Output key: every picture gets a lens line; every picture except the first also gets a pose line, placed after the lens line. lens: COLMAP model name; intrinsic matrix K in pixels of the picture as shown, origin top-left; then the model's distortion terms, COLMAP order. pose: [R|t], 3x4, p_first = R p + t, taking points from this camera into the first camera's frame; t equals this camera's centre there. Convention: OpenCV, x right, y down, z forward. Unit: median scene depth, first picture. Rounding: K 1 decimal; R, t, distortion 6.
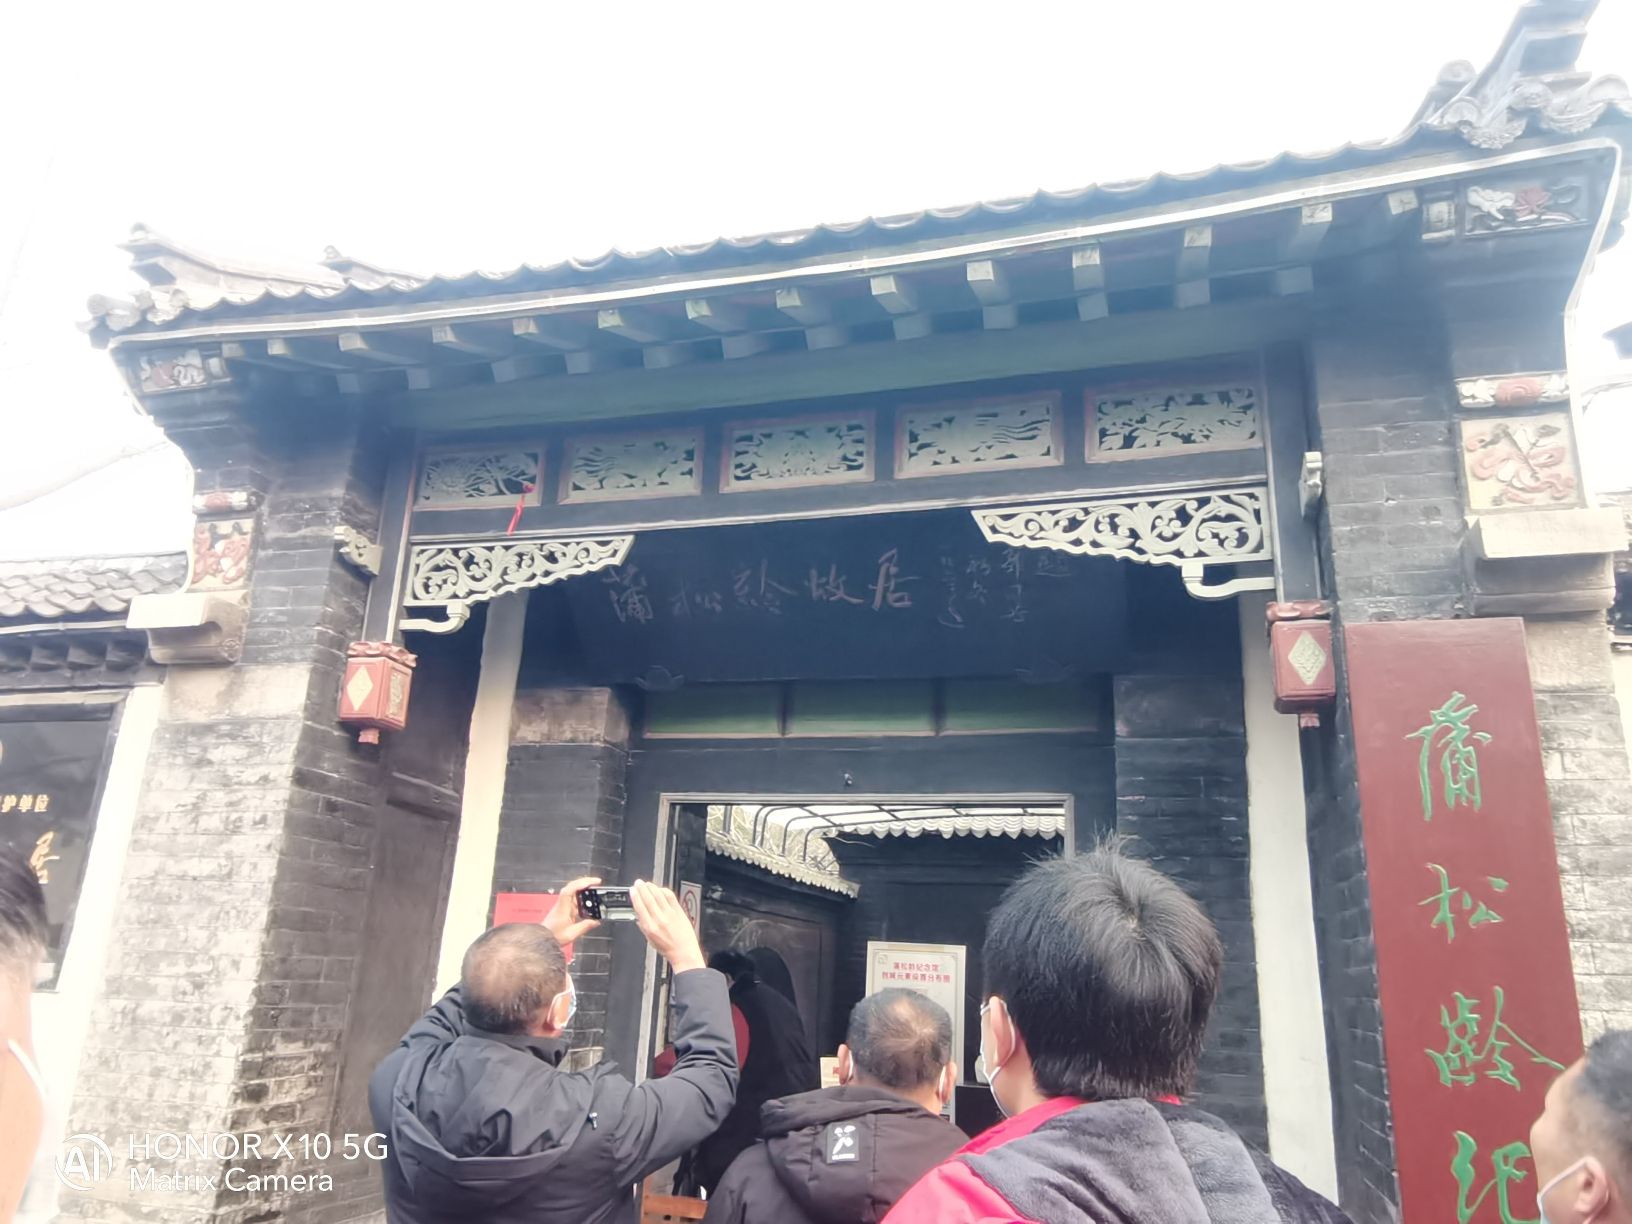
lens RADIAL K [[1177.3, 0, 810.7], [0, 1177.3, 614.5], [0, 0, 1]] dist [0.002270, 0.021405]
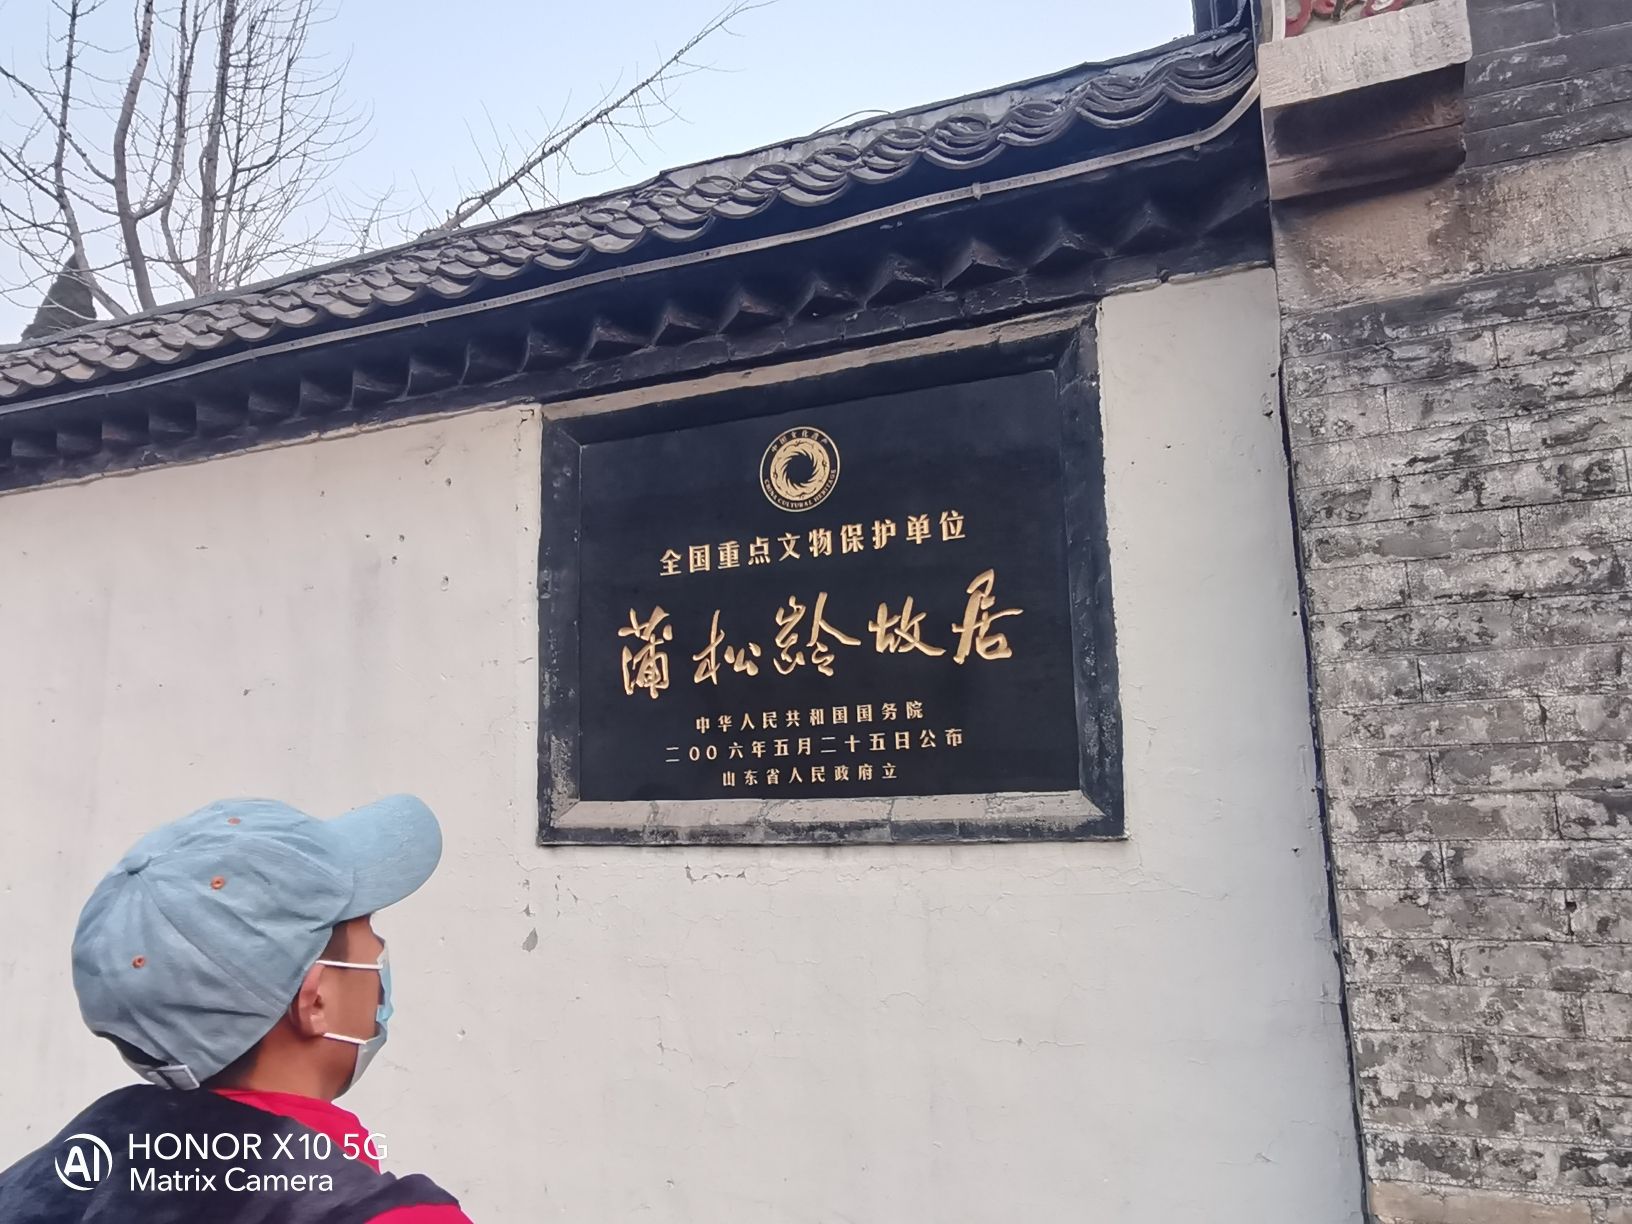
lens RADIAL K [[1177.3, 0, 821.5], [0, 1177.3, 624.7], [0, 0, 1]] dist [0.002270, 0.021405]
pose [[0.991343, -0.085301, -0.099810, -0.749331], [0.098809, 0.985304, 0.139327, 0.138263], [0.086459, -0.147983, 0.985203, 0.491591]]
